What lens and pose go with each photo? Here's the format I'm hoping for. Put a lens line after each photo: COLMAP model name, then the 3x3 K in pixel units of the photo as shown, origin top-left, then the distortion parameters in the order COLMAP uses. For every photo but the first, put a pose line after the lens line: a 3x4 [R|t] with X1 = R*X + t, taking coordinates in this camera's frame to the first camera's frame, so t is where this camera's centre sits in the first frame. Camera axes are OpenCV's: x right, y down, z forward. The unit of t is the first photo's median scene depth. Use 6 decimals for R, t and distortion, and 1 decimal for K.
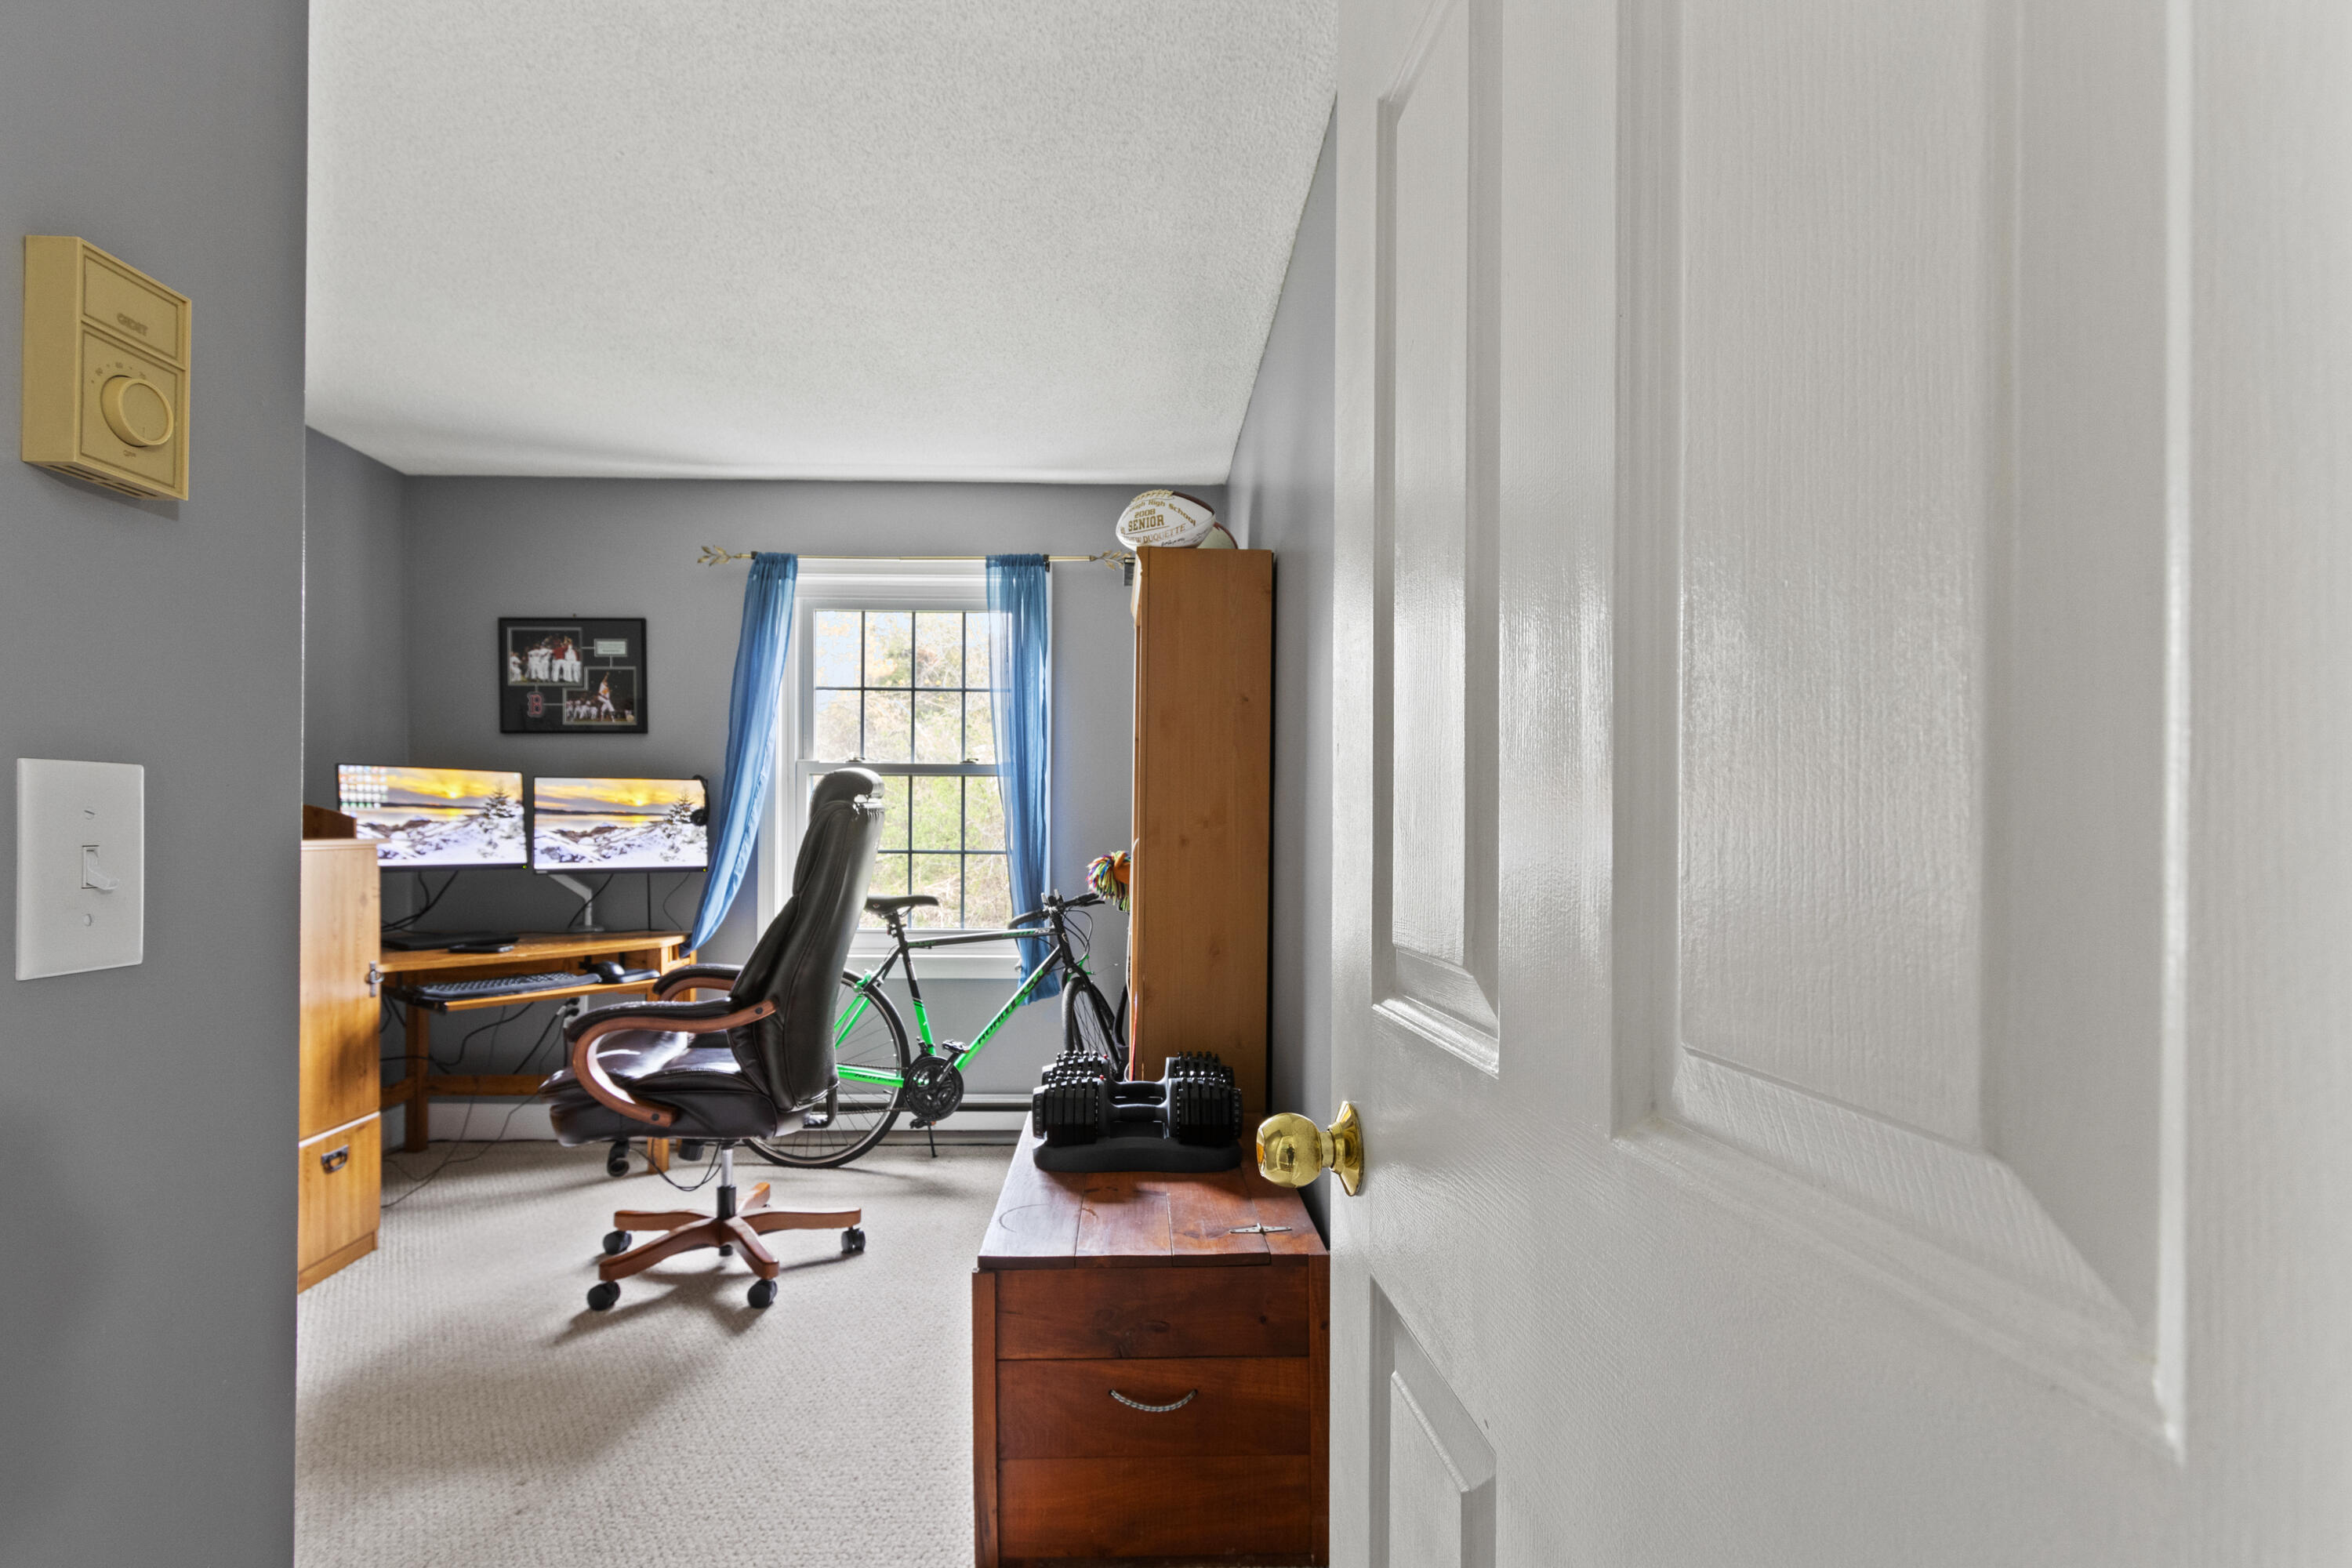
lens RADIAL K [[1144.7, 0, 1147.4], [0, 1144.7, 815.7], [0, 0, 1]] dist [0.007267, -0.000555]
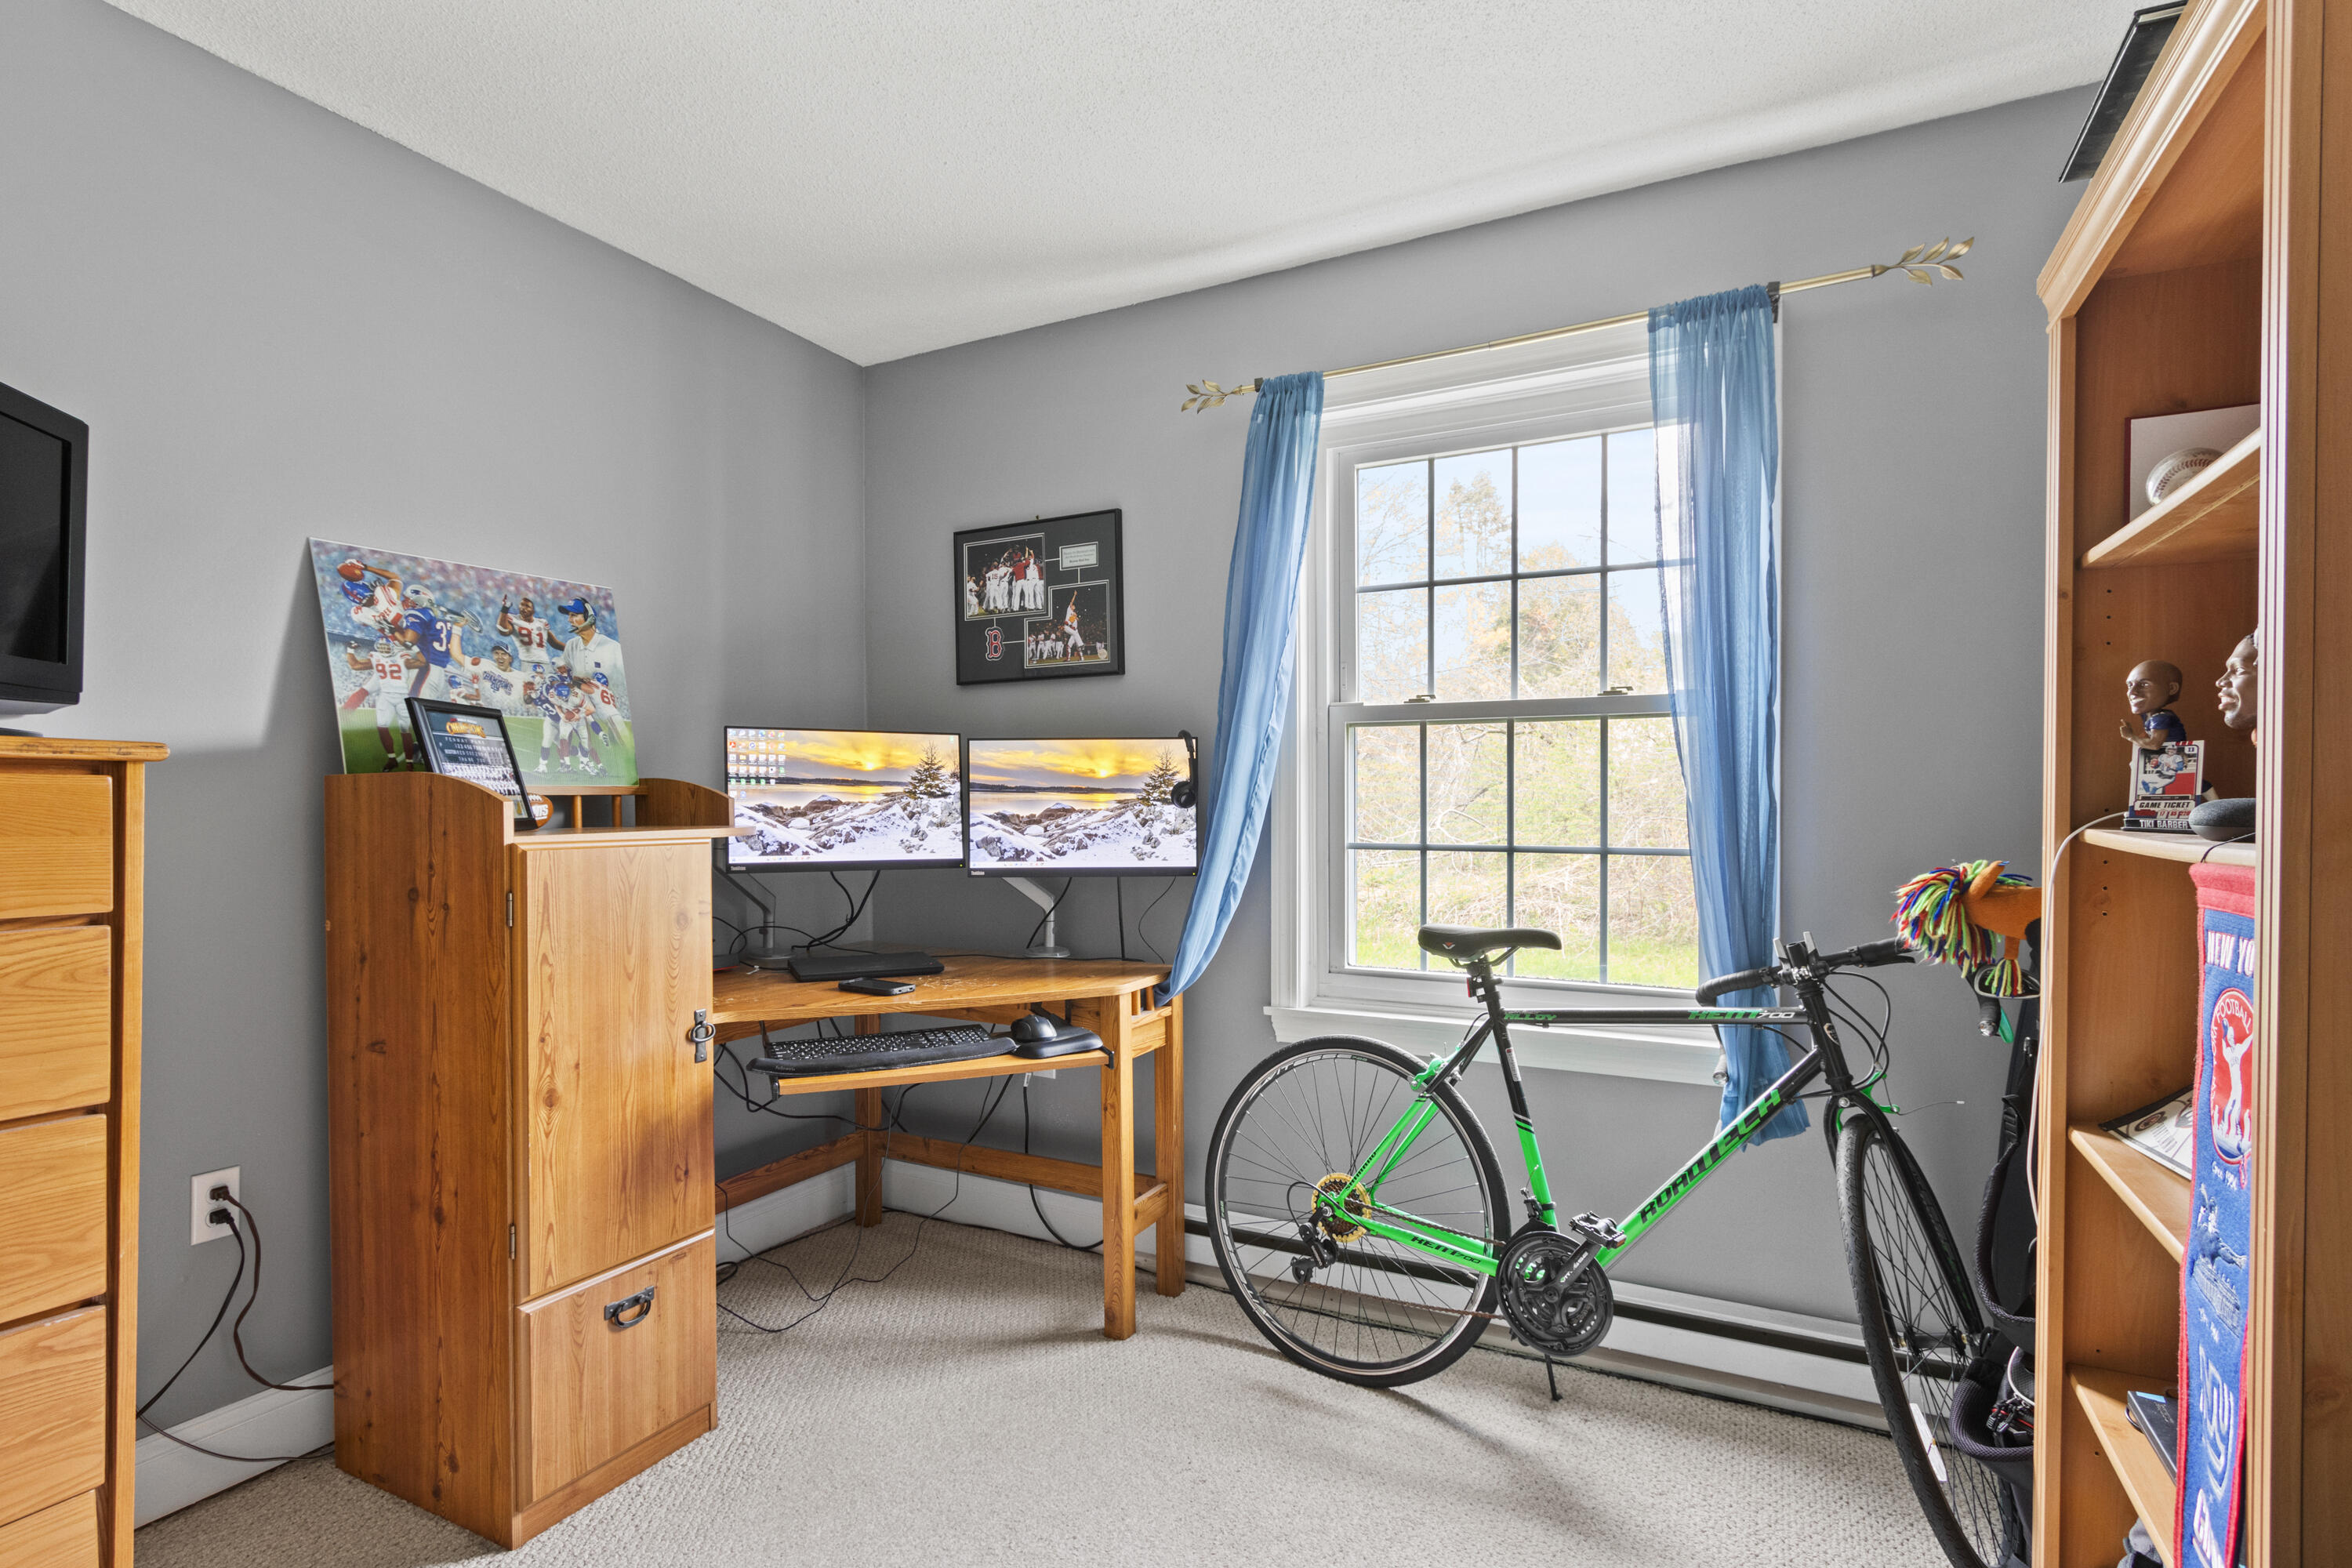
lens RADIAL K [[1140.7, 0, 1170.7], [0, 1140.7, 811.9], [0, 0, 1]] dist [0.003478, -0.002299]
pose [[0.875152, -0.001498, -0.483847, -0.082430], [0.009261, 0.999864, 0.013655, 0.002651], [0.483760, -0.016431, 0.875046, 0.436652]]
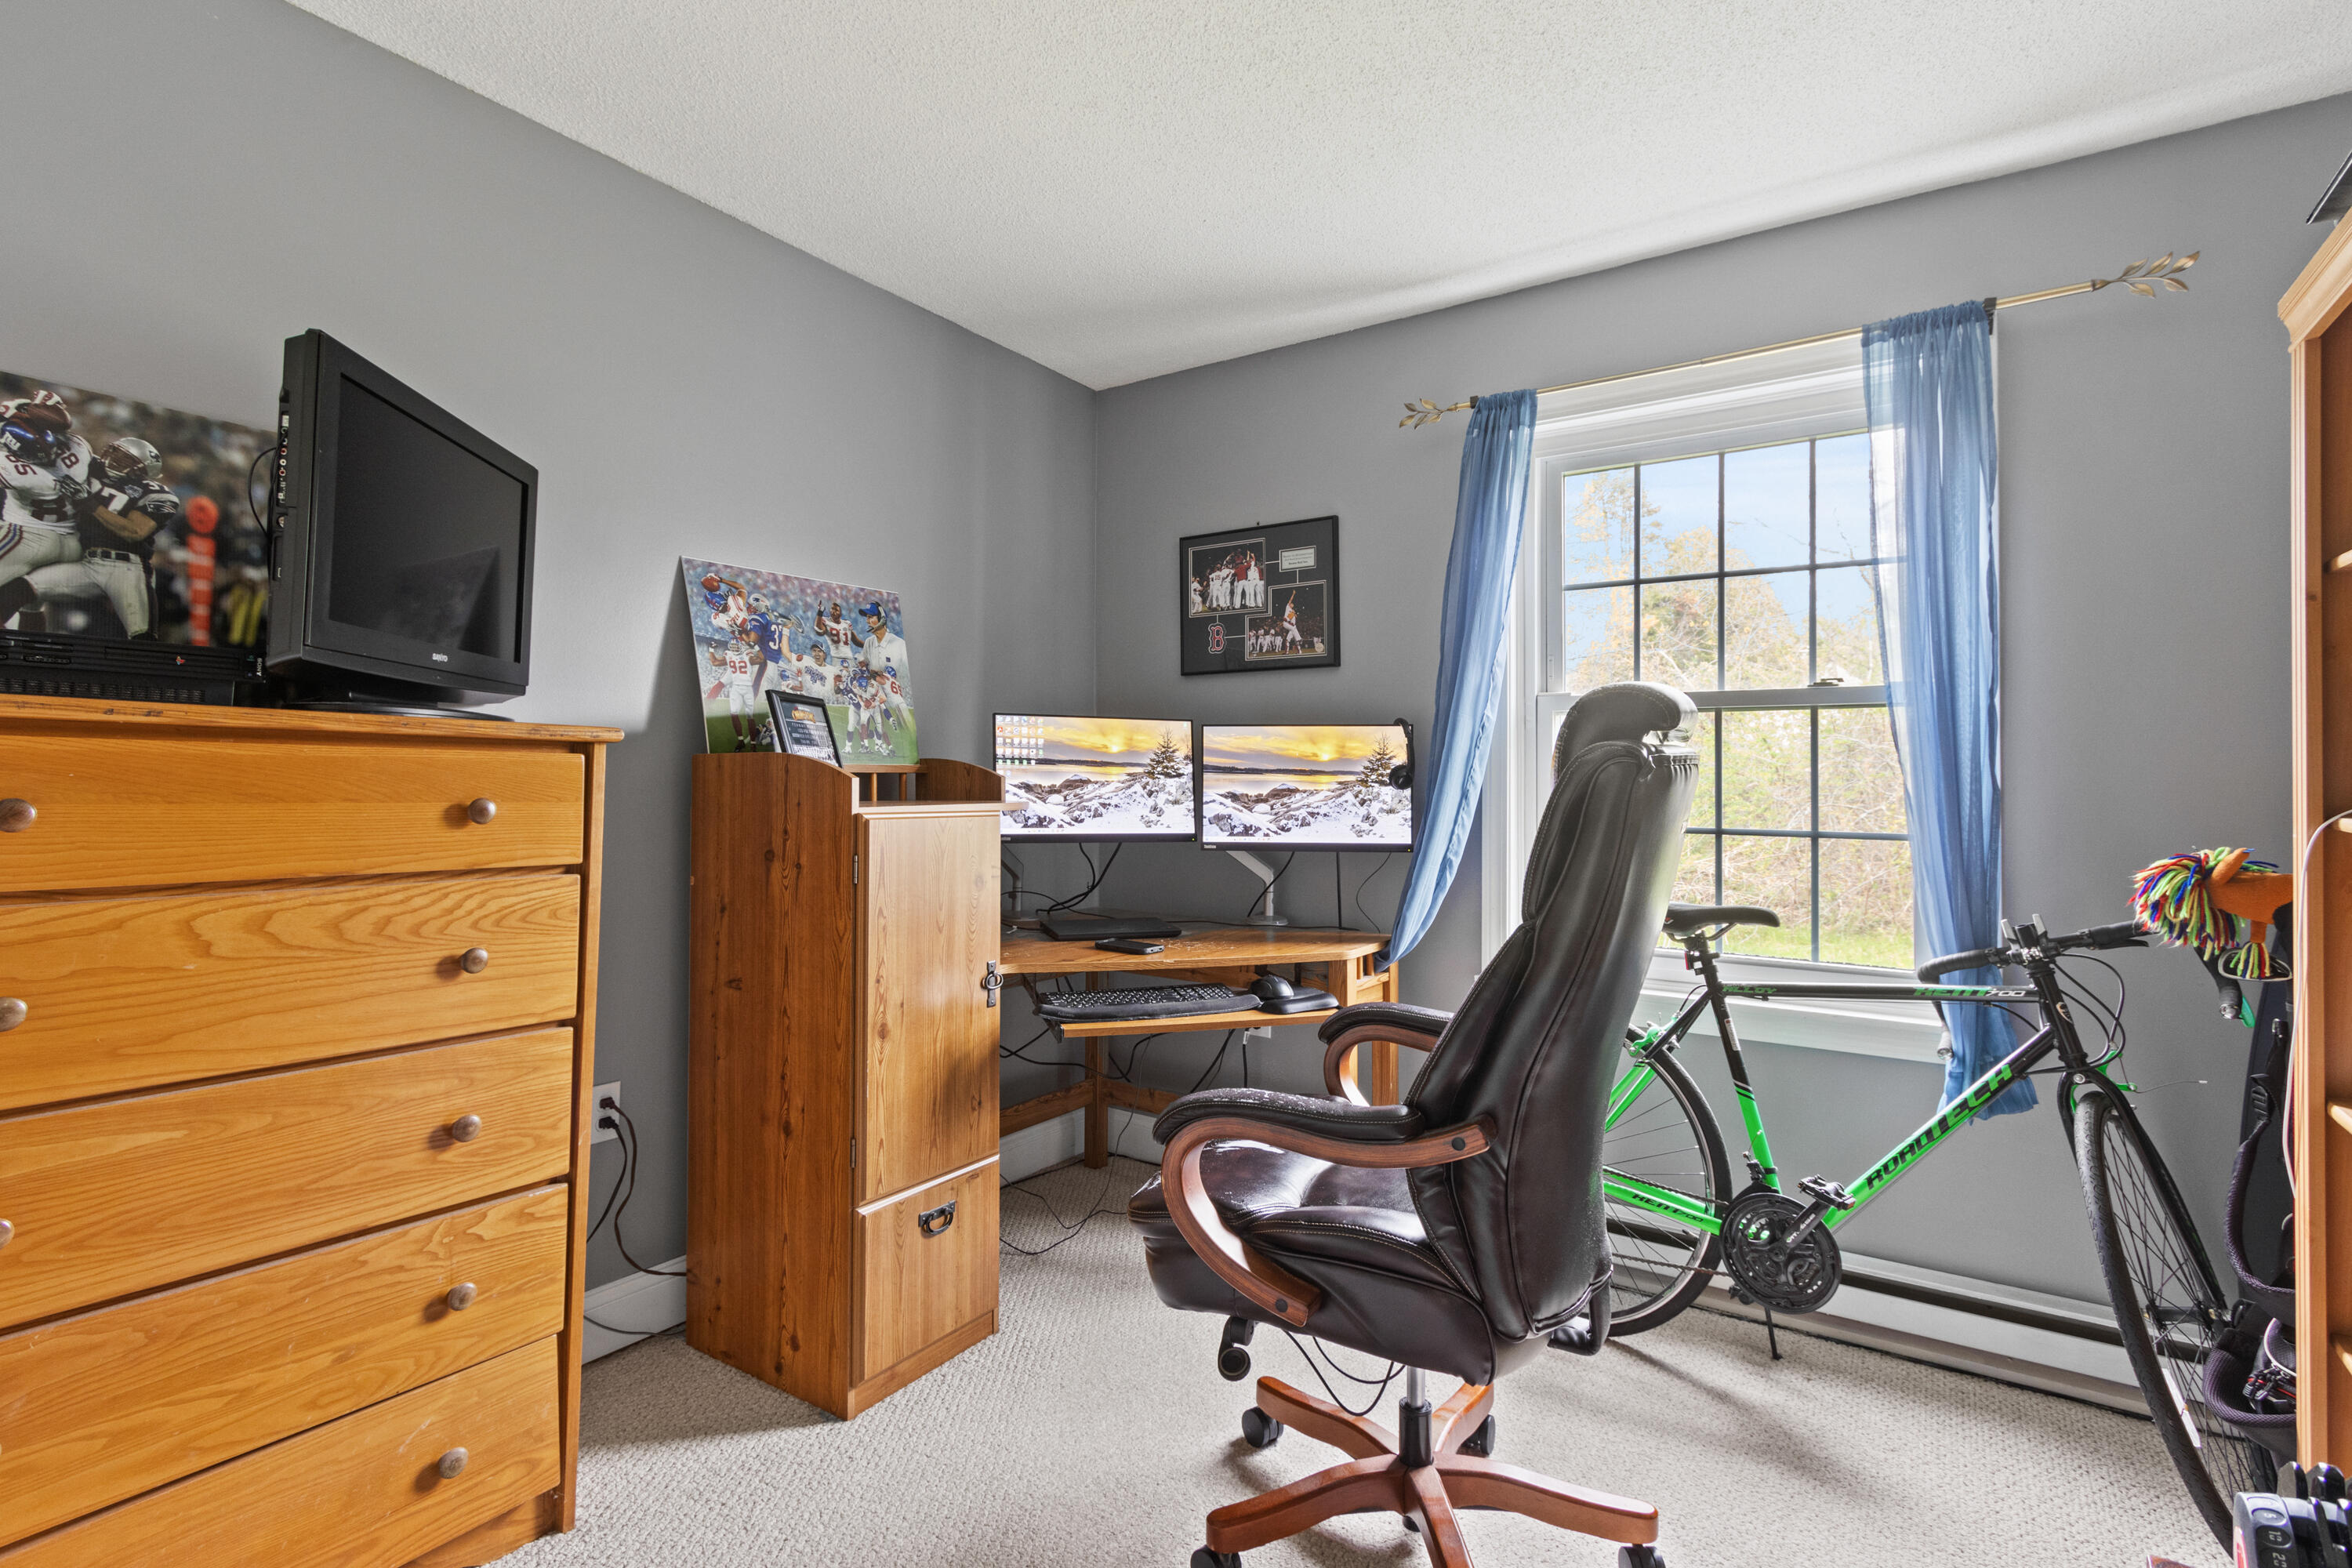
lens RADIAL K [[1112.8, 0, 1180.7], [0, 1112.8, 759.3], [0, 0, 1]] dist [0.003071, -0.000884]
pose [[0.816580, -0.009748, -0.577149, -0.105388], [-0.000162, 0.999853, -0.017116, 0.002544], [0.577232, 0.014070, 0.816459, 0.364411]]
